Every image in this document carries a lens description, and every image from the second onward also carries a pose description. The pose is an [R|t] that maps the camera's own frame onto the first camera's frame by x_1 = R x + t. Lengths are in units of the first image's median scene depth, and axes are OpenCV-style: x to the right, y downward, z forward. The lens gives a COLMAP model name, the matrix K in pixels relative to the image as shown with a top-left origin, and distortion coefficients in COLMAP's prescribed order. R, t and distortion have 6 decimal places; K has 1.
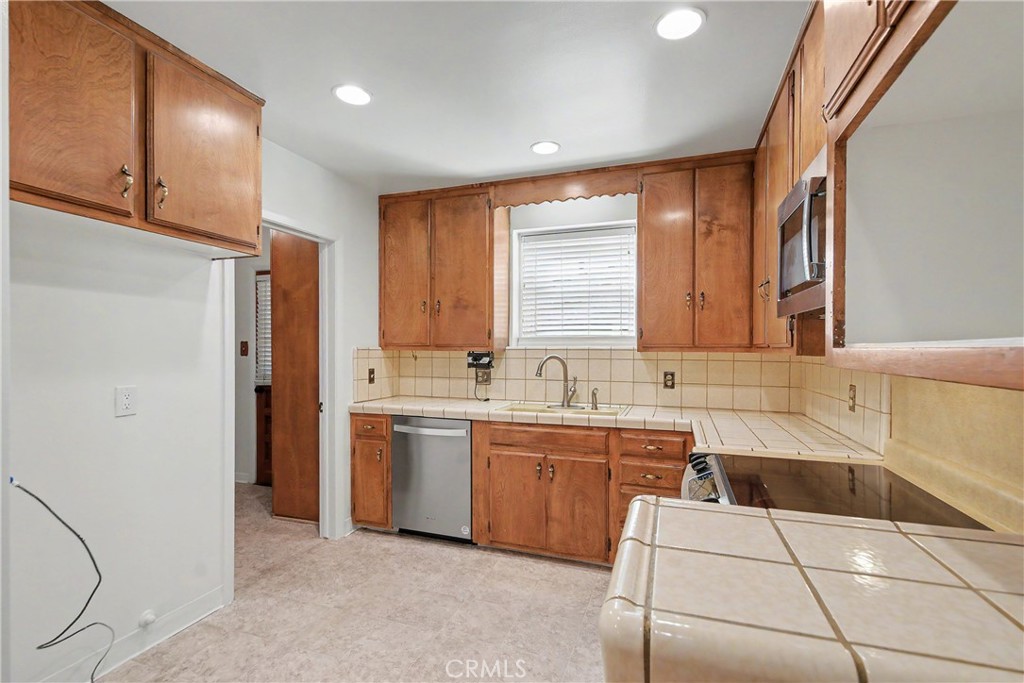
lens RADIAL K [[450.7, 0, 527.7], [0, 450.7, 349.7], [0, 0, 1]] dist [0.002013, -0.001963]
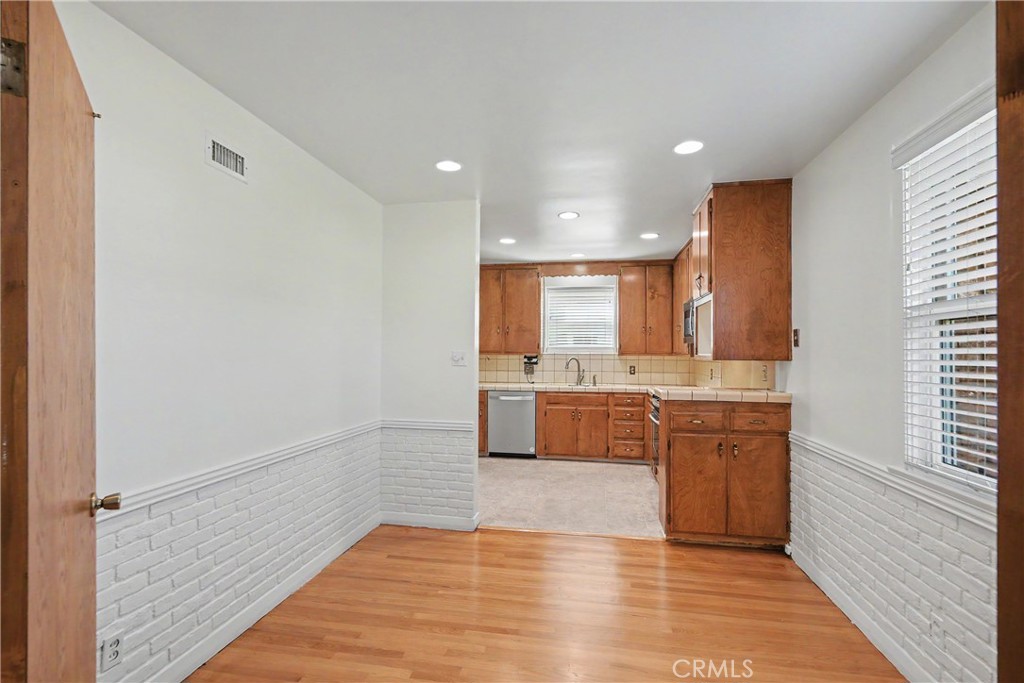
lens RADIAL K [[450.7, 0, 535.0], [0, 450.7, 345.3], [0, 0, 1]] dist [0.002013, -0.001963]
pose [[0.983942, 0.003714, 0.178451, -0.447602], [-0.000636, 0.999850, -0.017300, -0.005871], [-0.178488, 0.016908, 0.983797, -0.838435]]
